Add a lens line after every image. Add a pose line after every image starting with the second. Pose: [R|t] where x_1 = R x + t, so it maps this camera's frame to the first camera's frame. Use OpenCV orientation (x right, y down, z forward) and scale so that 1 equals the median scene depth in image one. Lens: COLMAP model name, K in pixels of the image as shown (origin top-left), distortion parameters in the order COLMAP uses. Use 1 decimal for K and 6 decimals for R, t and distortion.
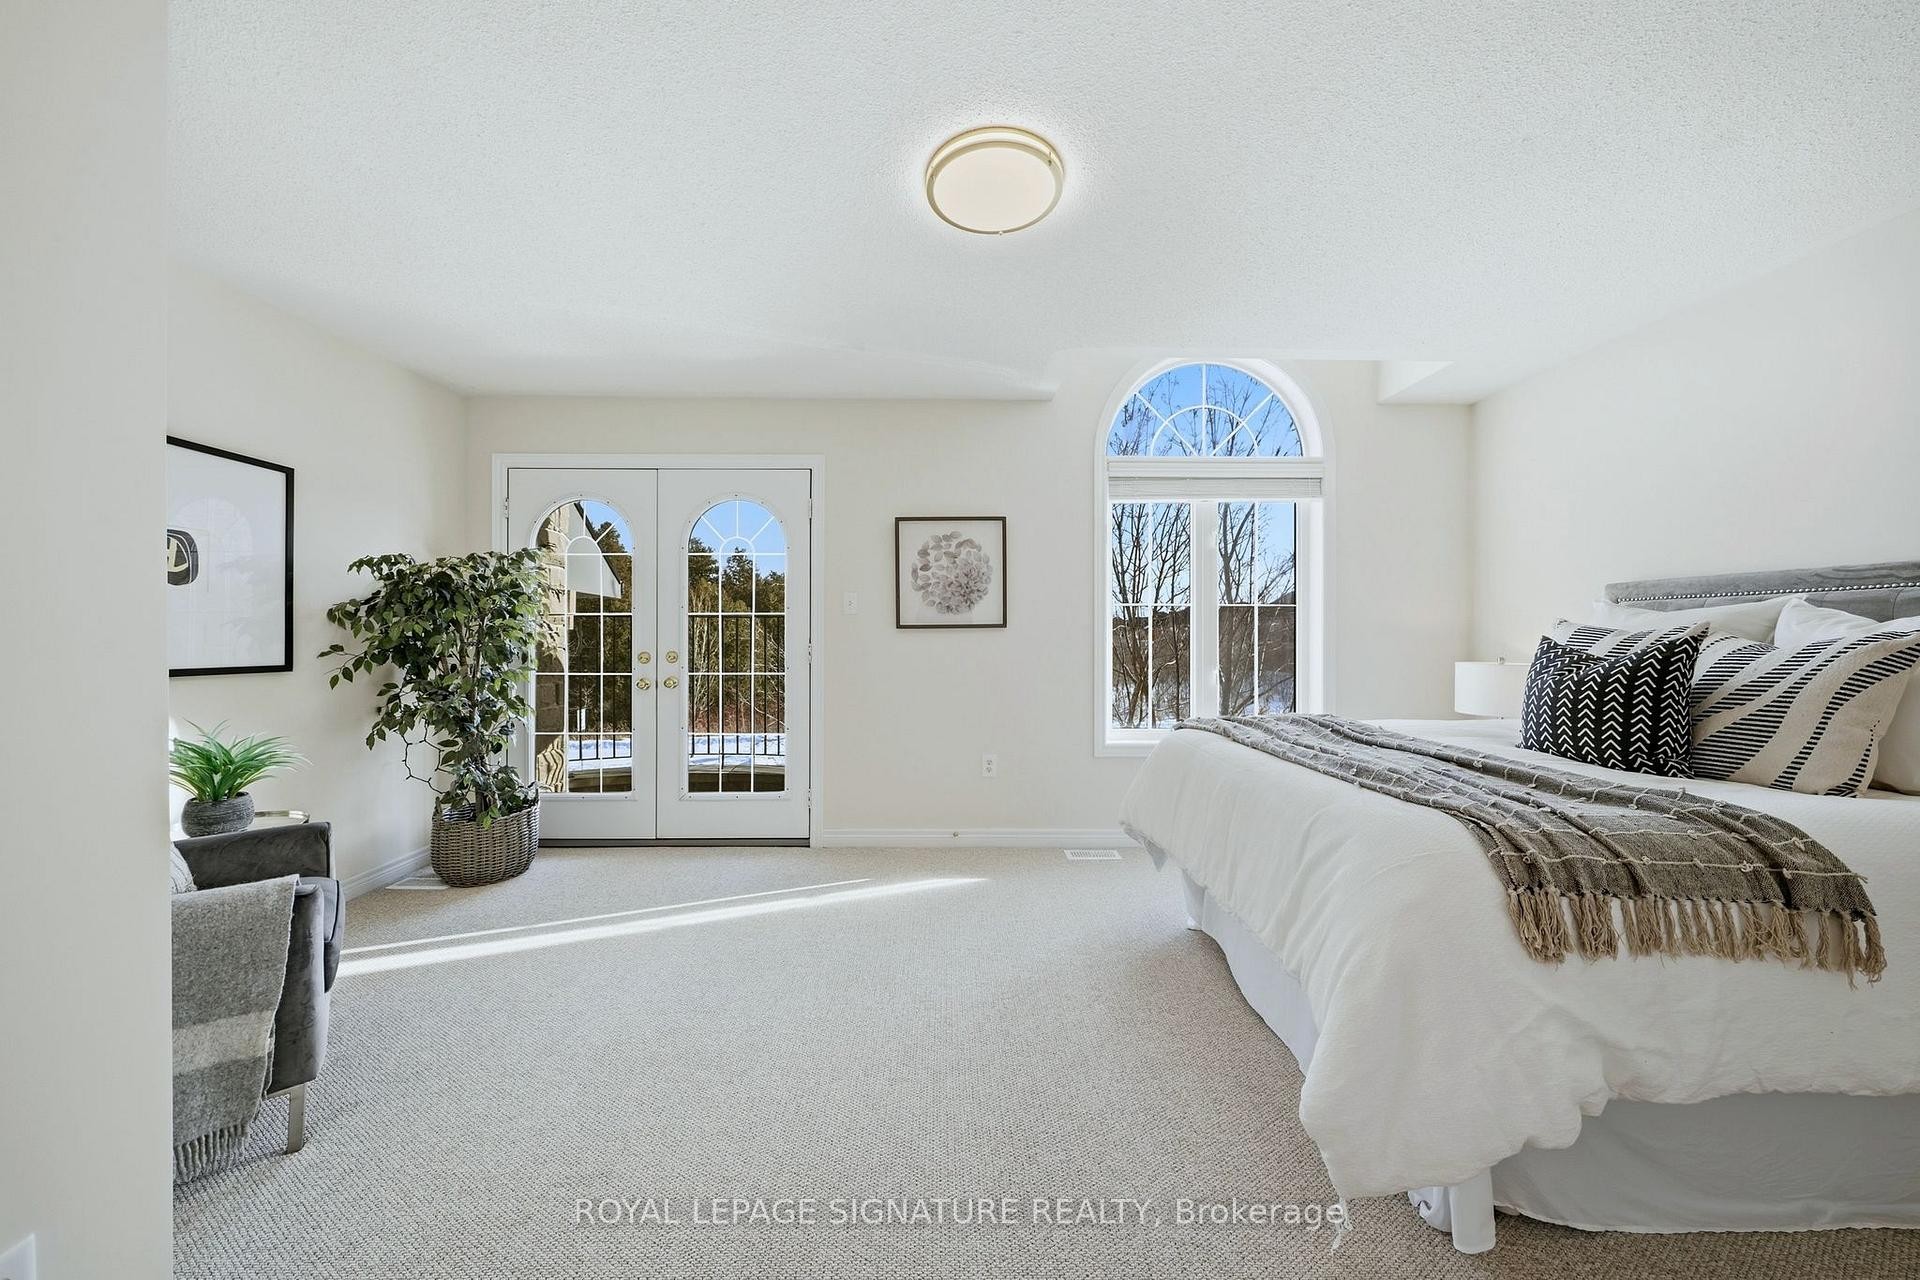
lens RADIAL K [[653.7, 0, 960.0], [0, 653.7, 640.0], [0, 0, 1]] dist [-0.005108, -0.000220]
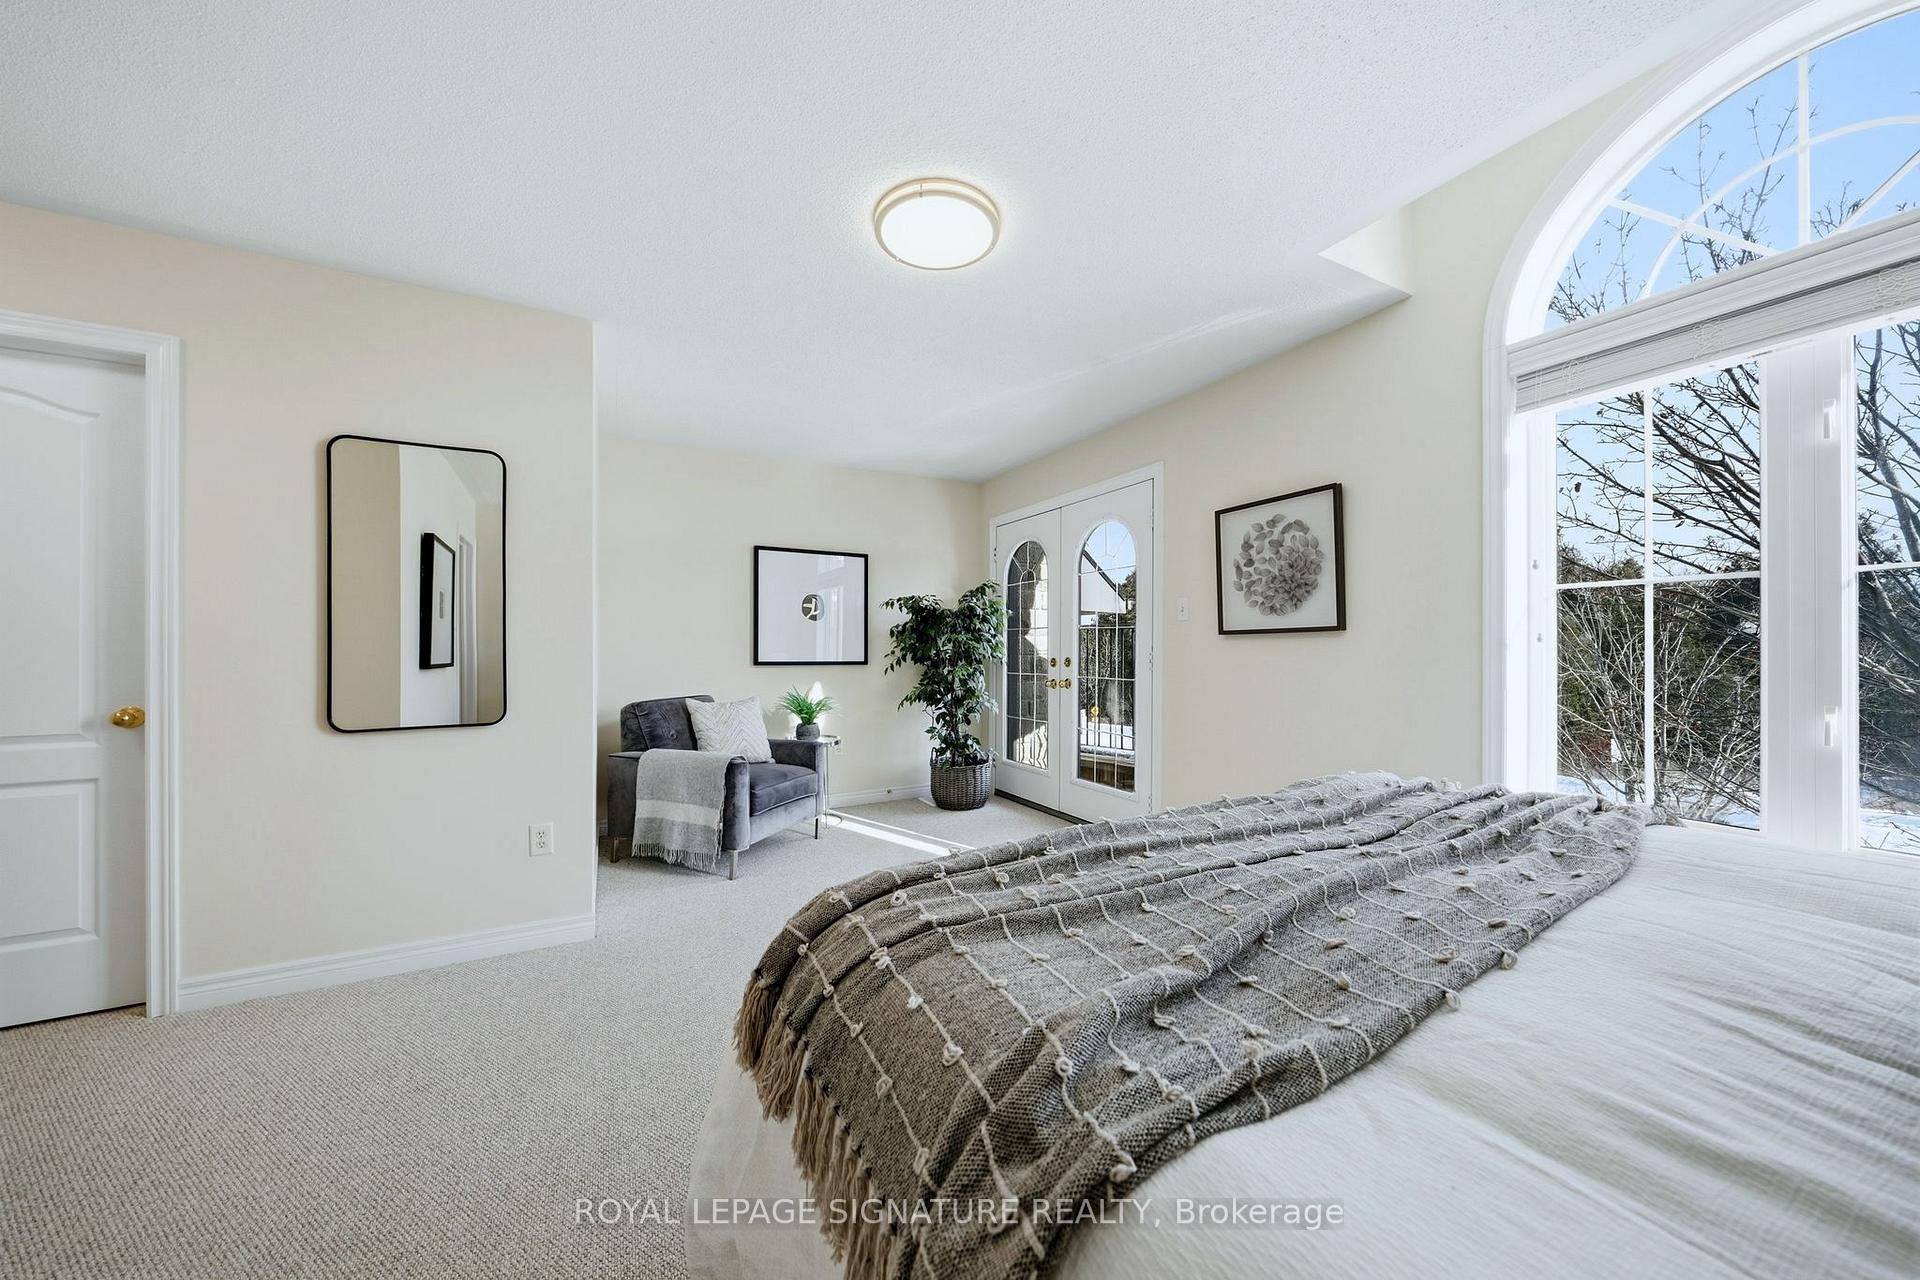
lens RADIAL K [[653.7, 0, 960.0], [0, 653.7, 640.0], [0, 0, 1]] dist [-0.005108, -0.000220]
pose [[0.467708, -0.012577, -0.883793, 0.528272], [-0.002209, 0.999879, -0.015398, 0.004747], [0.883880, 0.009154, 0.467624, 0.266138]]
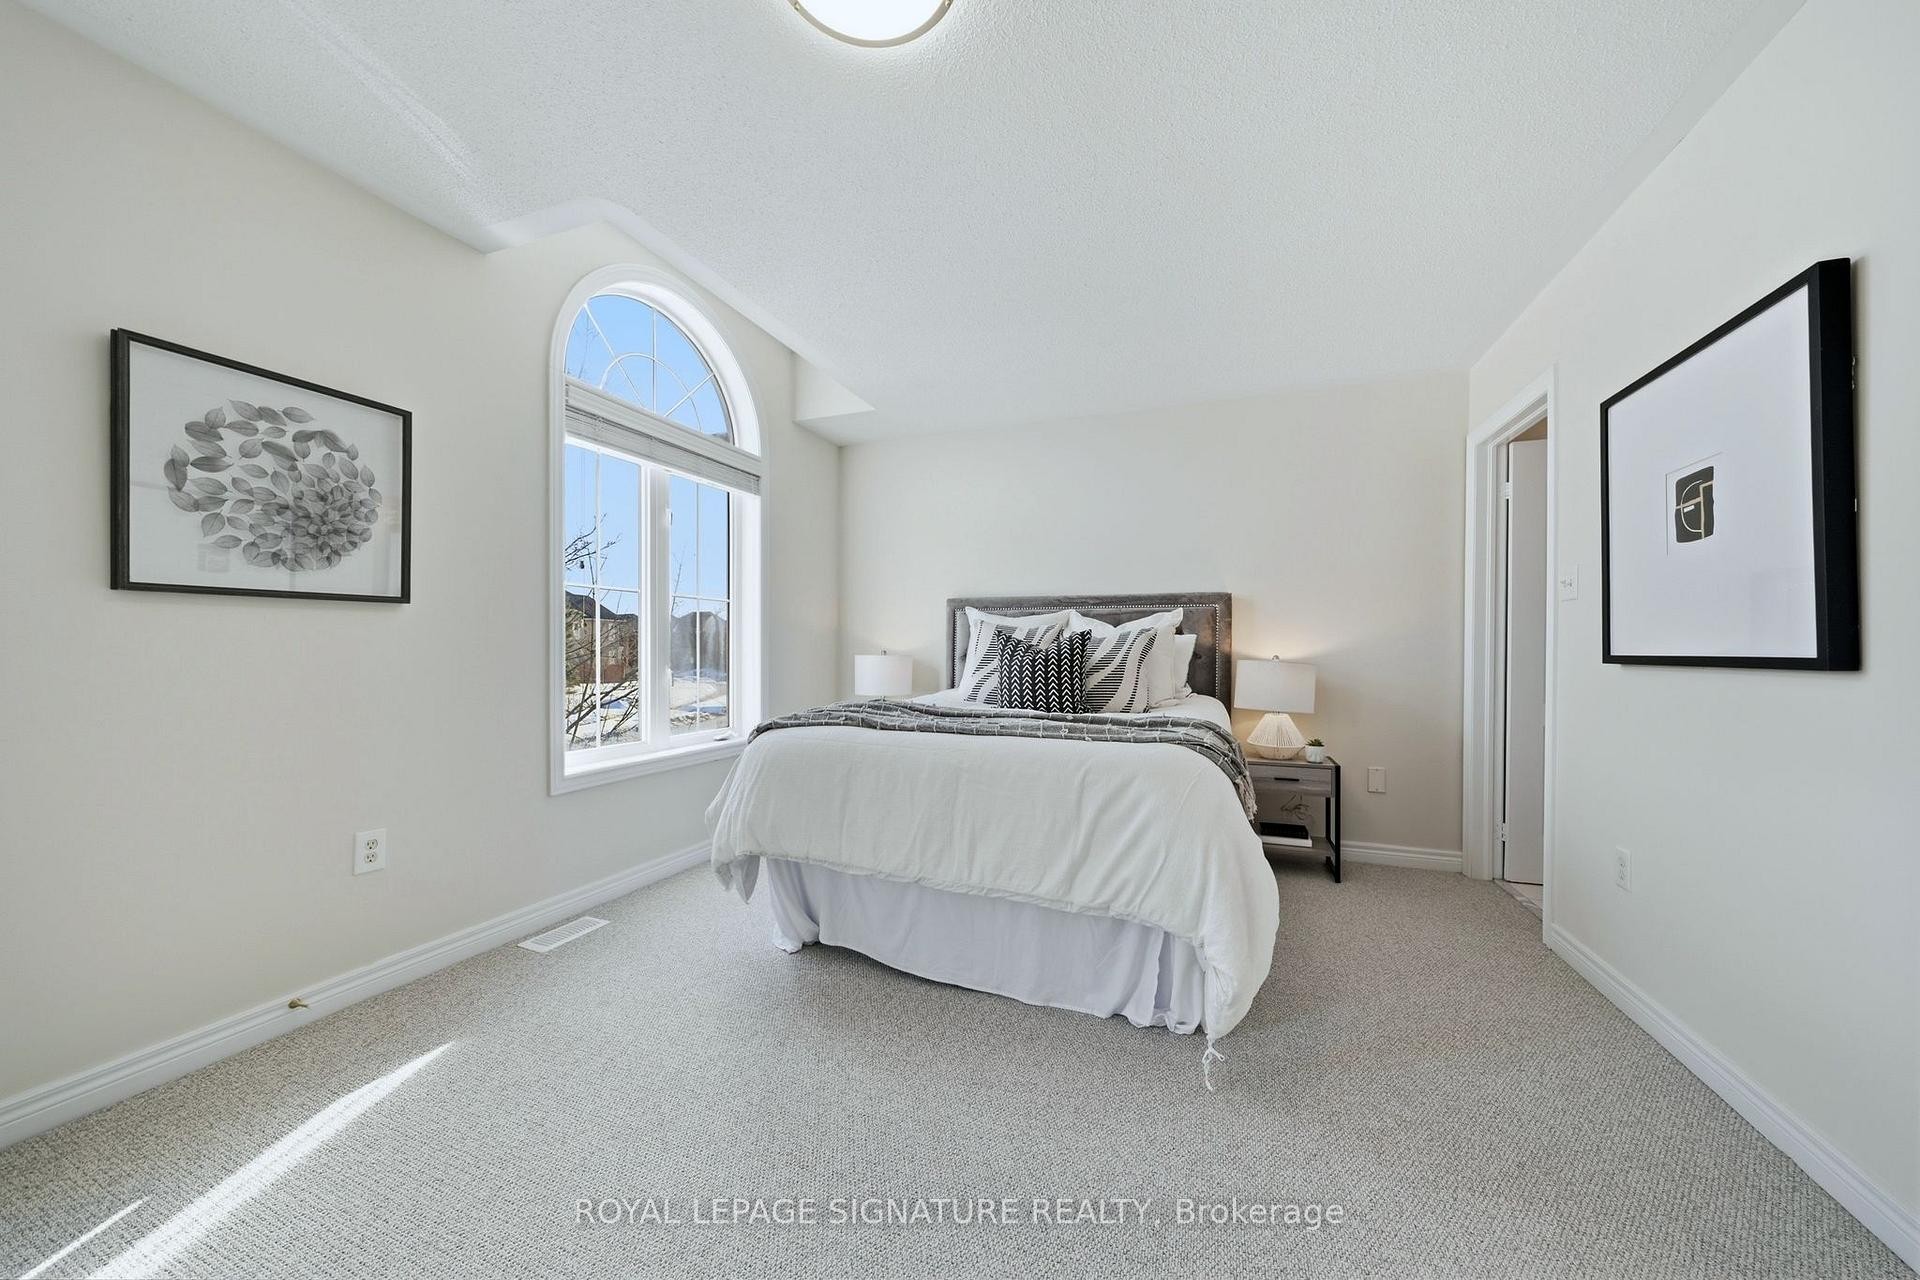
lens RADIAL K [[653.7, 0, 960.0], [0, 653.7, 640.0], [0, 0, 1]] dist [-0.005108, -0.000220]
pose [[0.366457, 0.010421, 0.930377, -0.287301], [-0.002836, 0.999945, -0.010083, 0.018251], [-0.930431, 0.001057, 0.366467, 0.333671]]
